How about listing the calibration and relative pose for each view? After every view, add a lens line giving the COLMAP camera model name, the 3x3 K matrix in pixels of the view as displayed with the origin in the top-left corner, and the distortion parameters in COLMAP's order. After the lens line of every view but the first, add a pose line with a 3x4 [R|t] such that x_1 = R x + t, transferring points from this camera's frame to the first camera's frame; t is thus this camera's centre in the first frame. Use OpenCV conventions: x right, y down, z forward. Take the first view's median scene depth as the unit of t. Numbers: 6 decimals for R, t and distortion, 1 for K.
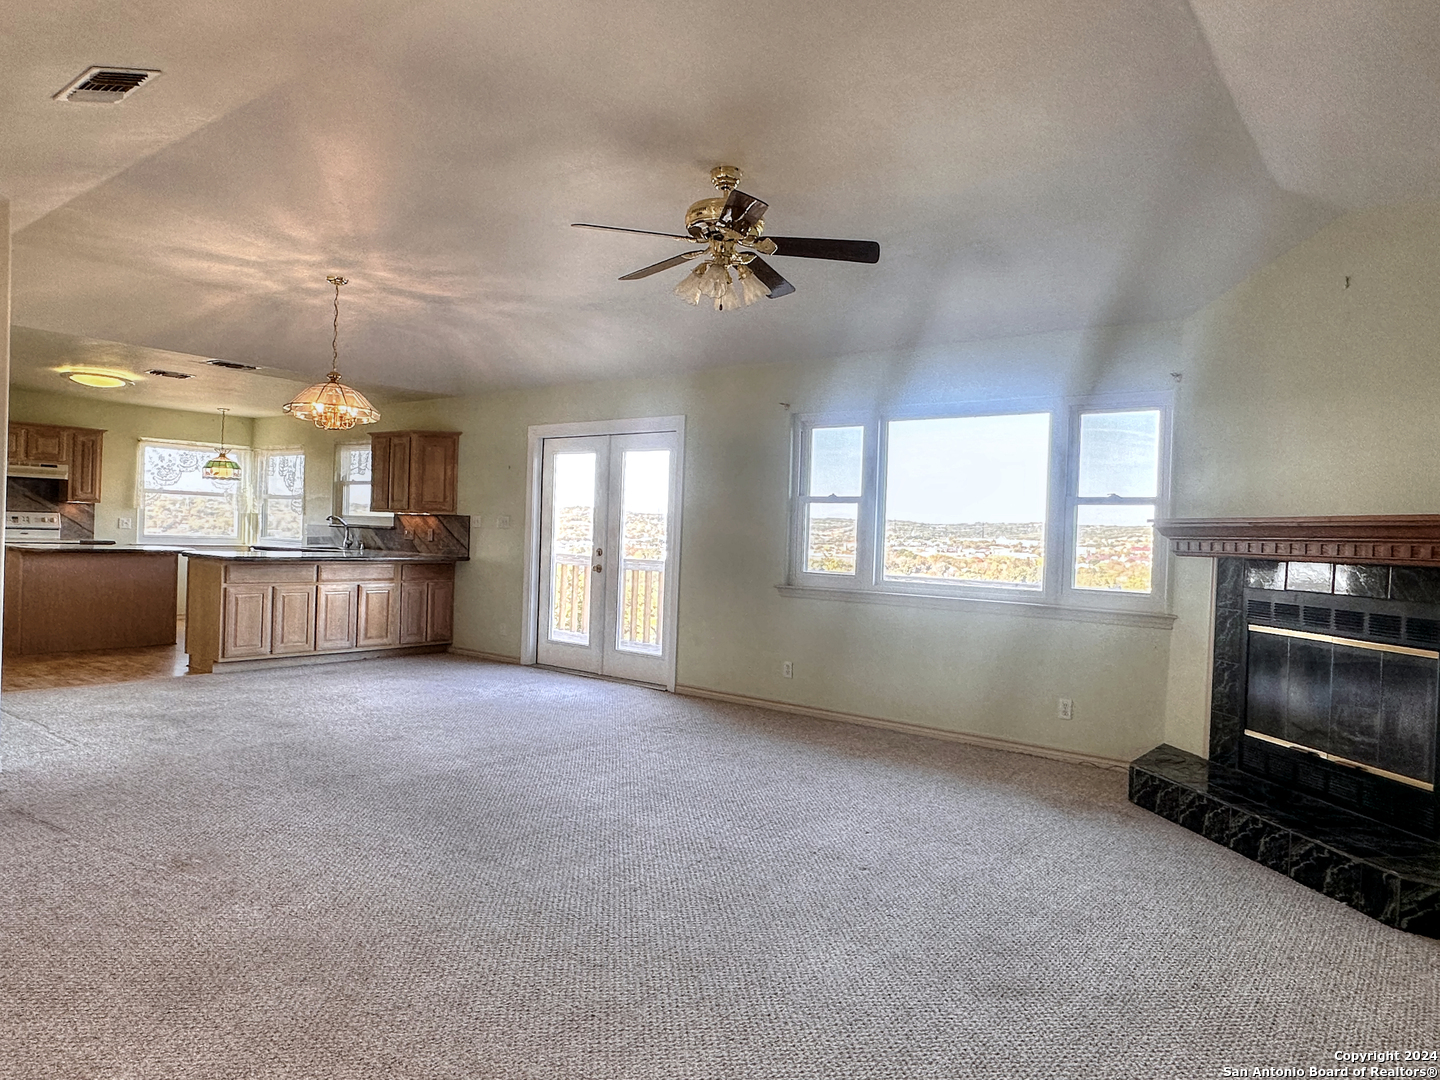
lens RADIAL K [[943.8, 0, 721.3], [0, 943.8, 539.6], [0, 0, 1]] dist [0.031376, -0.003946]
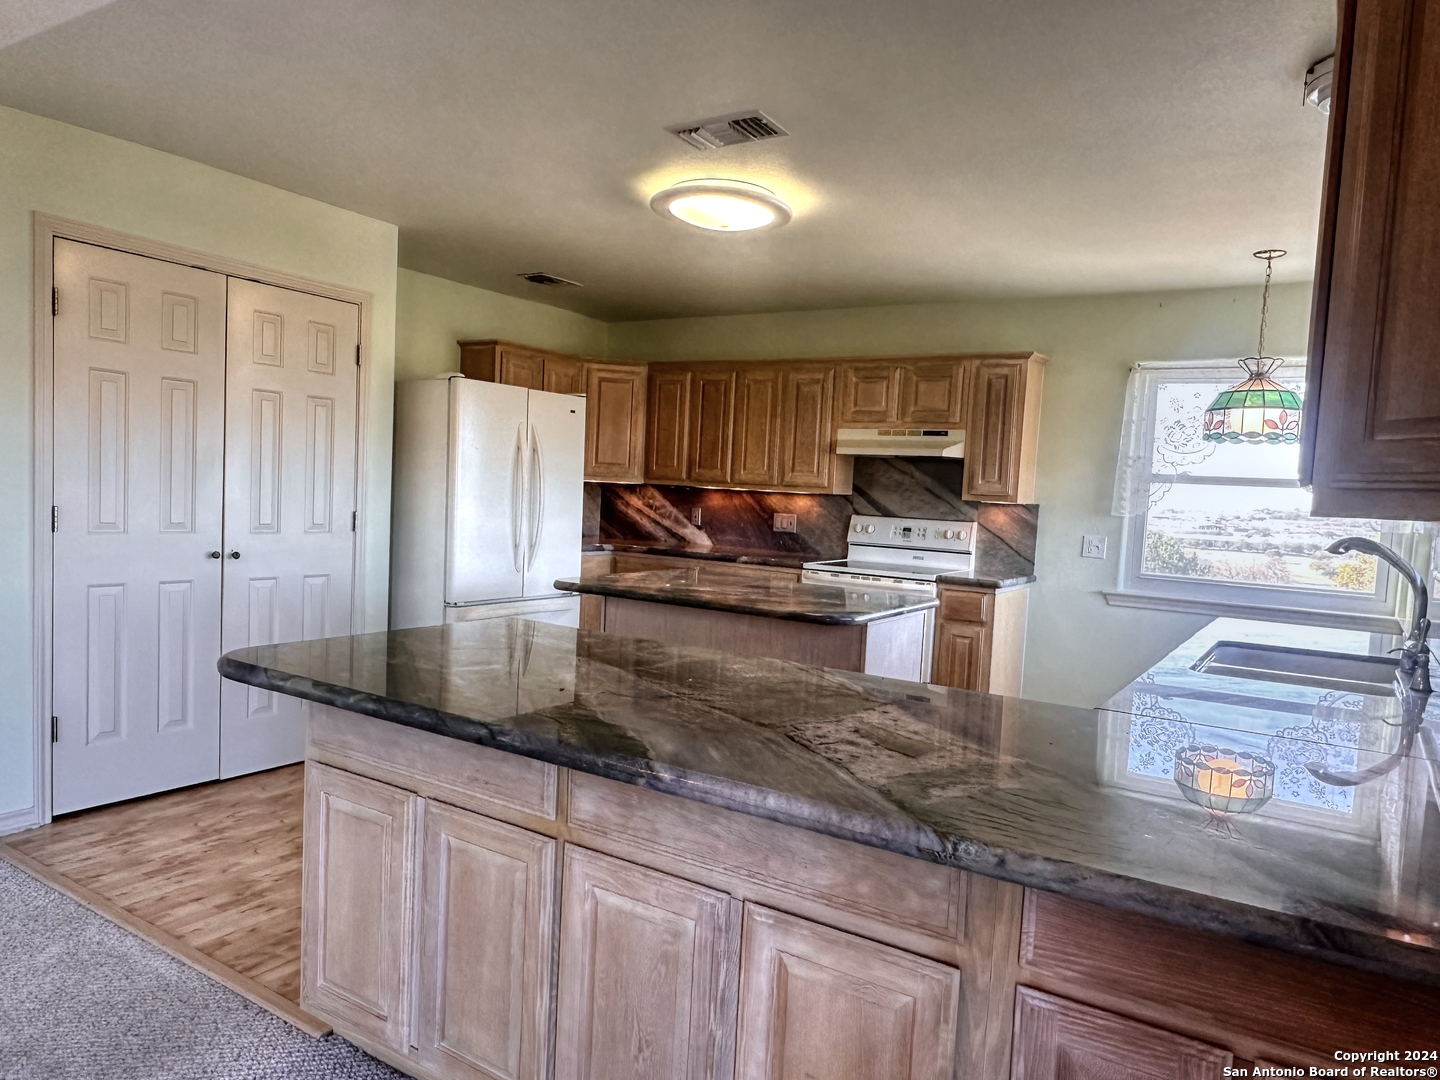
lens RADIAL K [[973.1, 0, 721.0], [0, 973.1, 545.3], [0, 0, 1]] dist [0.024122, 0.011637]
pose [[0.113602, 0.023798, -0.993241, -0.172325], [-0.057211, 0.998211, 0.017373, -0.016926], [0.991878, 0.054851, 0.114760, 0.808799]]
